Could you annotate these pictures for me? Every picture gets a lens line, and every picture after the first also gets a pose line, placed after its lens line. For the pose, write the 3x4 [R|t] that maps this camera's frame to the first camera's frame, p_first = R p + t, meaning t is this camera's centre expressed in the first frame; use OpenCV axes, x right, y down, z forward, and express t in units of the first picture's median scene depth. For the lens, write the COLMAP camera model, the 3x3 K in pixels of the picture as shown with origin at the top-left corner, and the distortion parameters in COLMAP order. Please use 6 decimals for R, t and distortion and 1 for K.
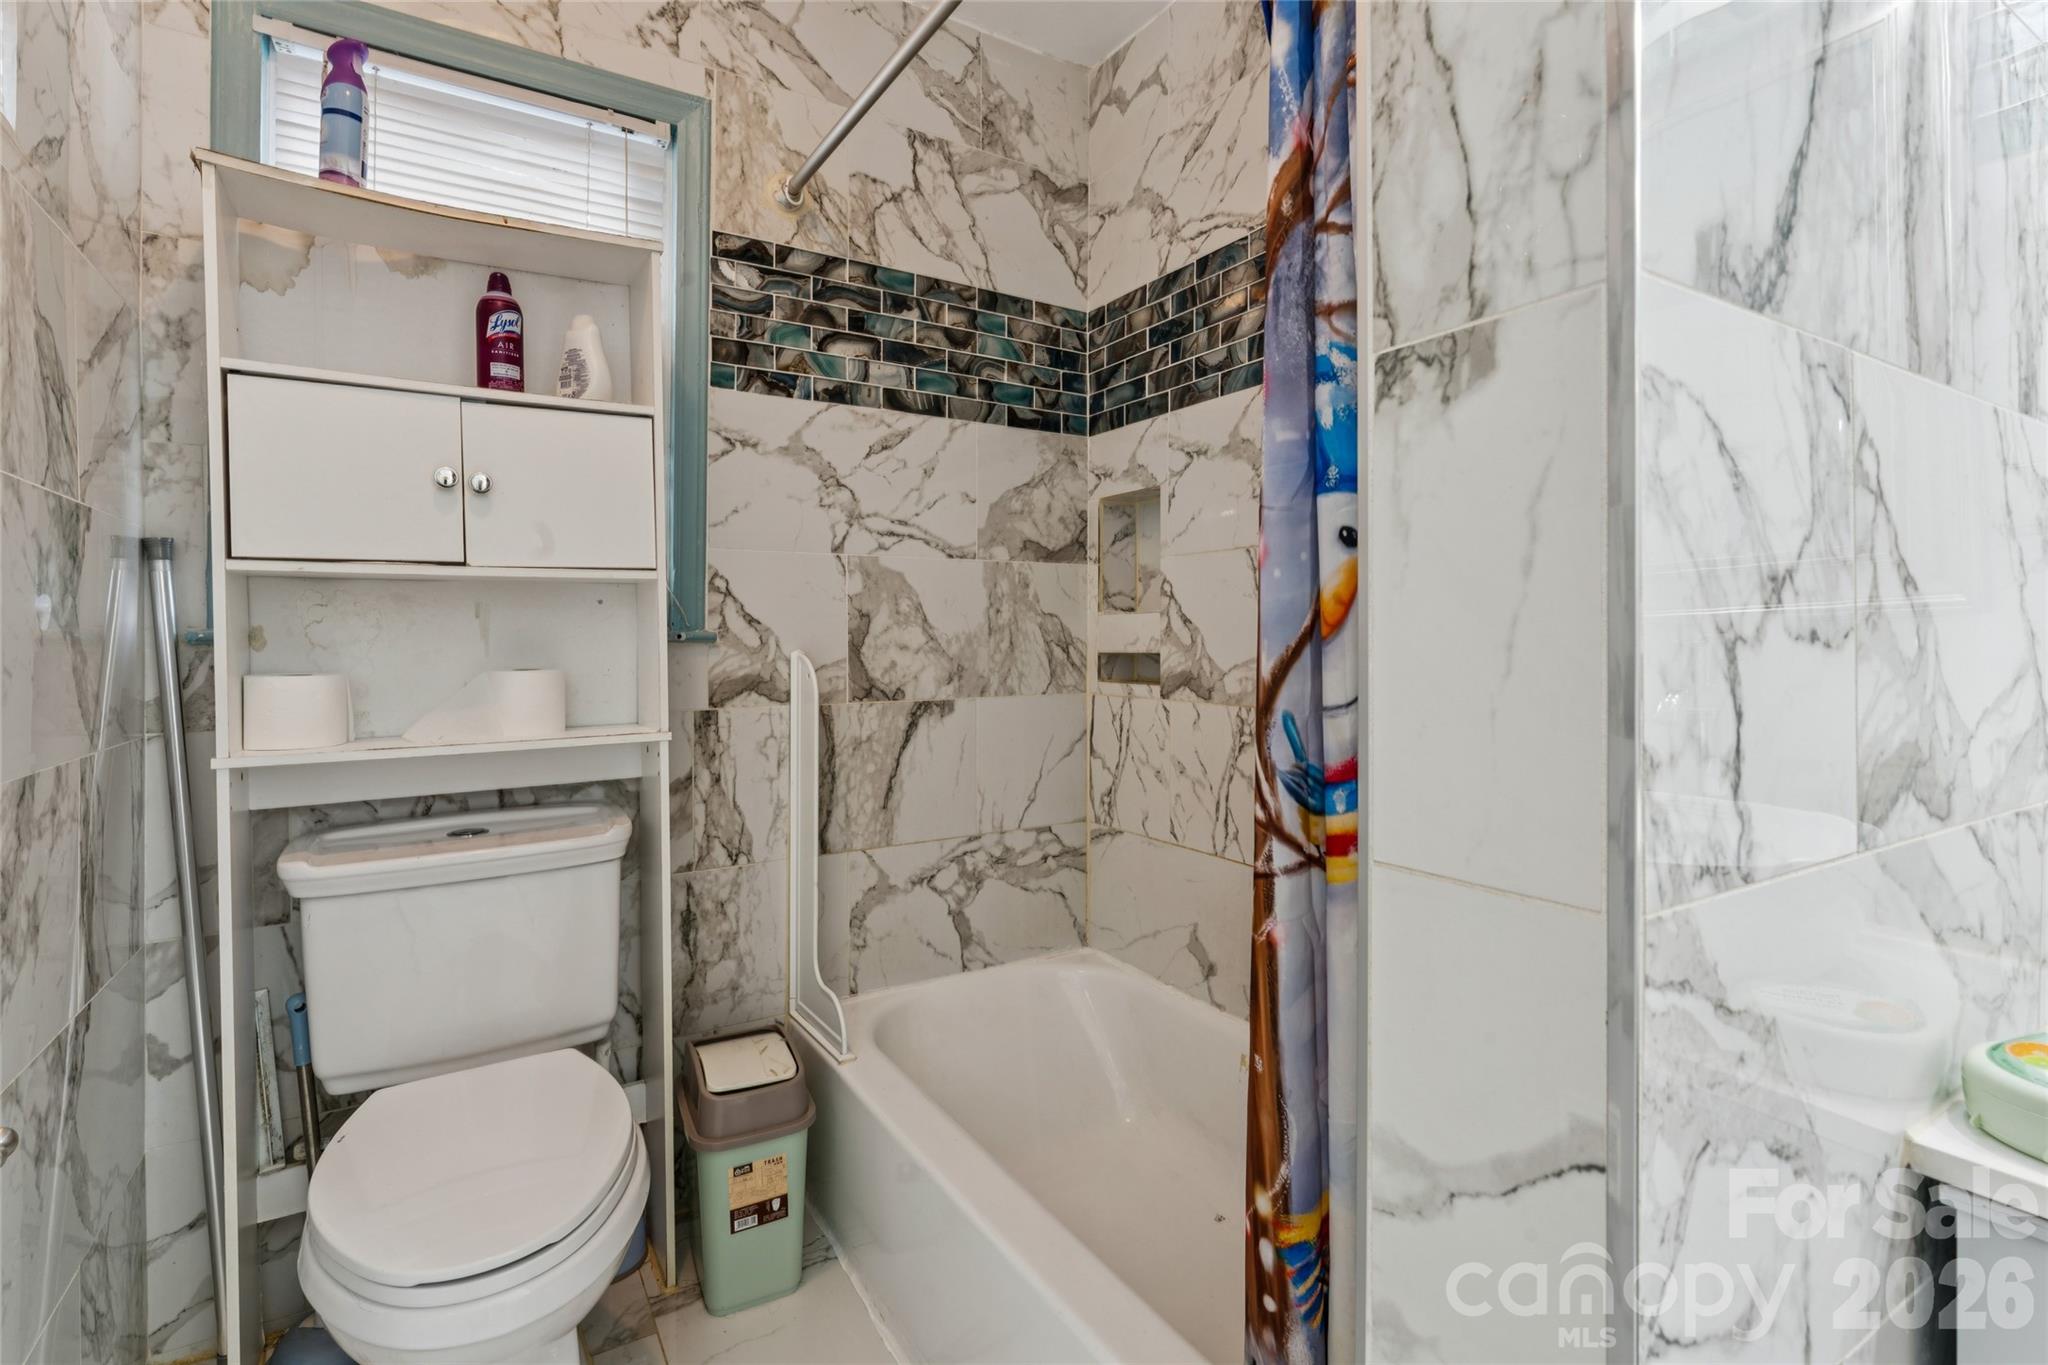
lens RADIAL K [[944.7, 0, 1023.3], [0, 944.7, 664.1], [0, 0, 1]] dist [-0.005827, 0.002282]
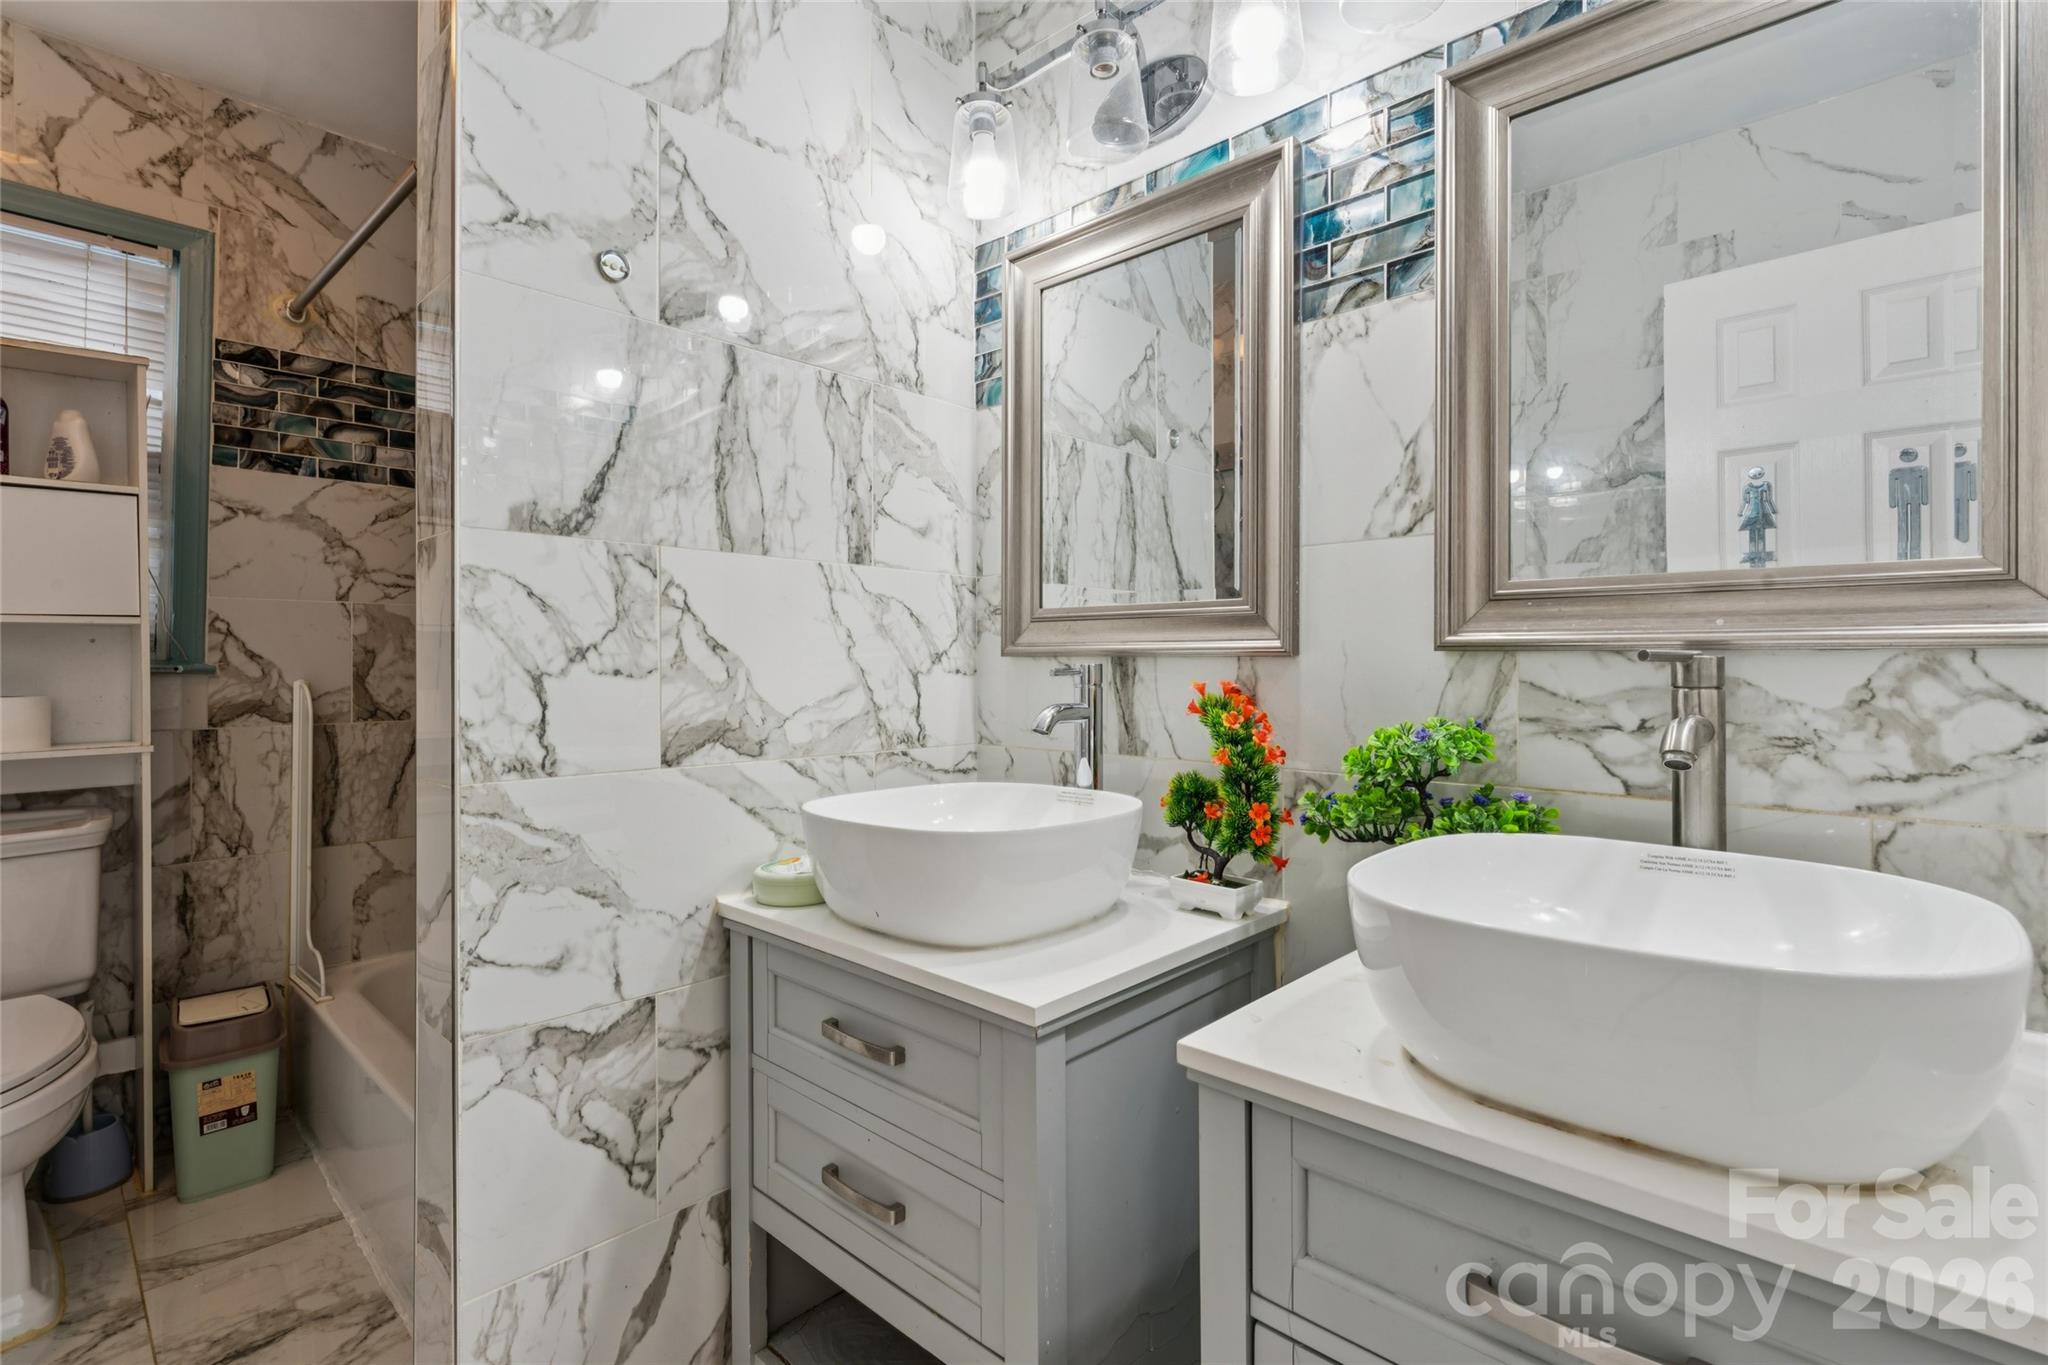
lens RADIAL K [[944.7, 0, 1024.1], [0, 944.7, 675.5], [0, 0, 1]] dist [-0.005827, 0.002282]
pose [[0.963880, -0.001327, 0.266333, 0.357351], [0.006339, 0.999819, -0.017958, 0.007749], [-0.266261, 0.018998, 0.963714, -0.451801]]
